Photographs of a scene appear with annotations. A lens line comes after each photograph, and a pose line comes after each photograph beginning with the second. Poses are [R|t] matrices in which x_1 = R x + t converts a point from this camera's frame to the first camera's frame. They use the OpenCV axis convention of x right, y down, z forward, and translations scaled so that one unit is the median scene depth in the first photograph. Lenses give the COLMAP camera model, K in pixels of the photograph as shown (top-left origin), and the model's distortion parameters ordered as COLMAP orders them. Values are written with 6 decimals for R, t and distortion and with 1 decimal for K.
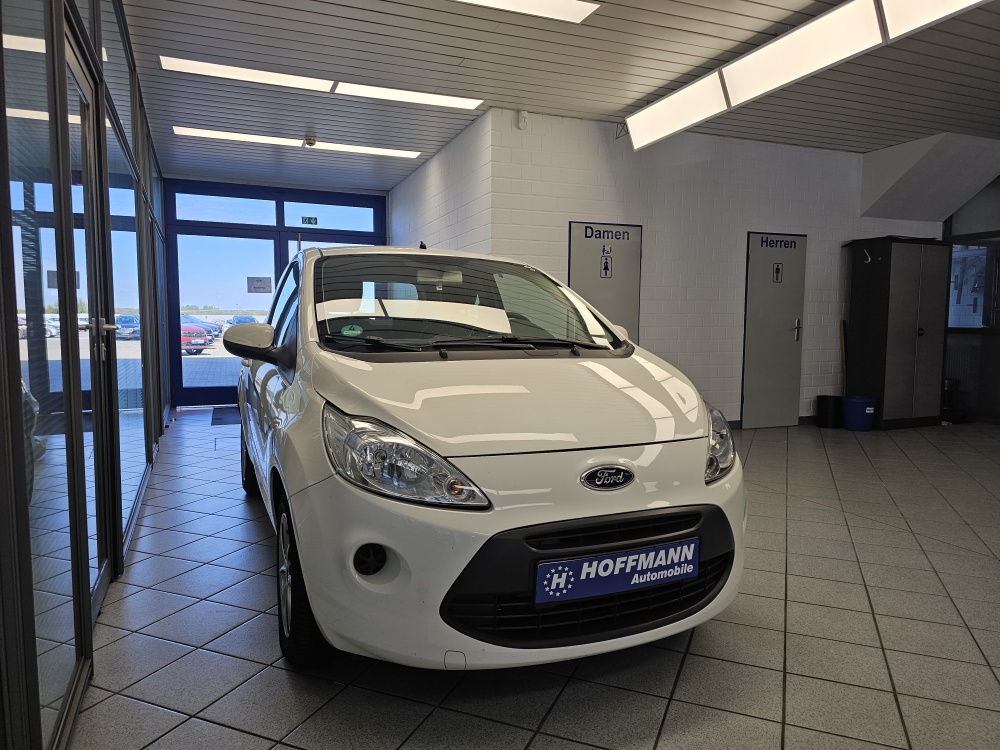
lens RADIAL K [[660.4, 0, 504.1], [0, 660.4, 377.3], [0, 0, 1]] dist [0.061741, -0.058717]
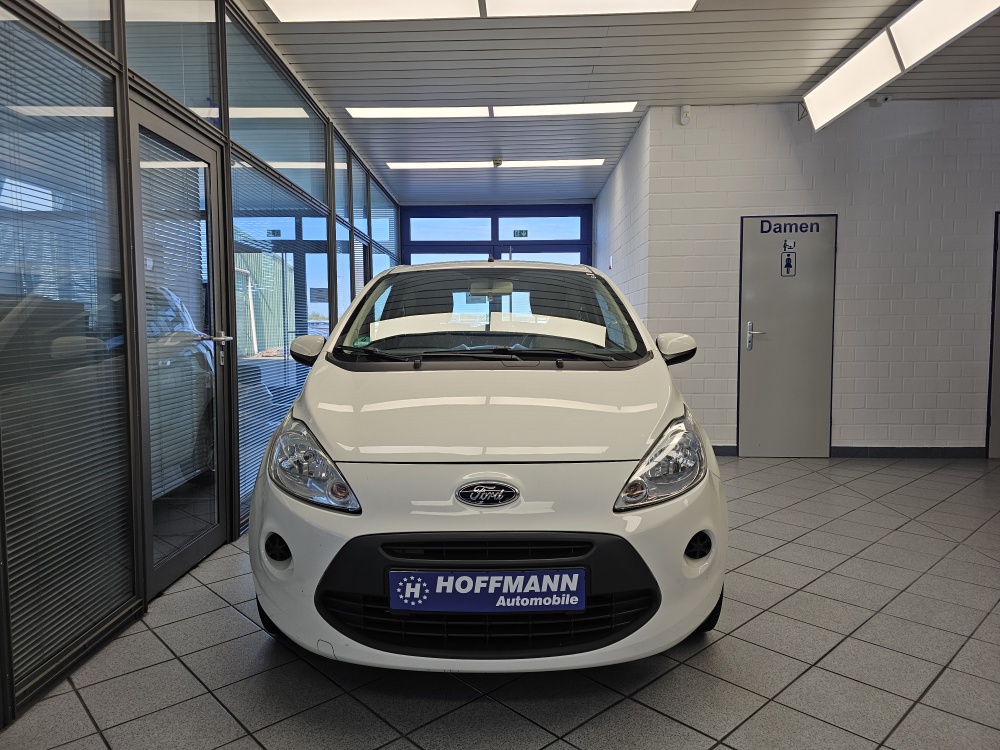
lens RADIAL K [[660.0, 0, 498.0], [0, 660.0, 366.3], [0, 0, 1]] dist [0.058575, -0.058710]
pose [[0.914092, 0.014355, -0.405254, 0.512429], [-0.022899, 0.999606, -0.016243, -0.020058], [0.404861, 0.024127, 0.914060, 0.094086]]
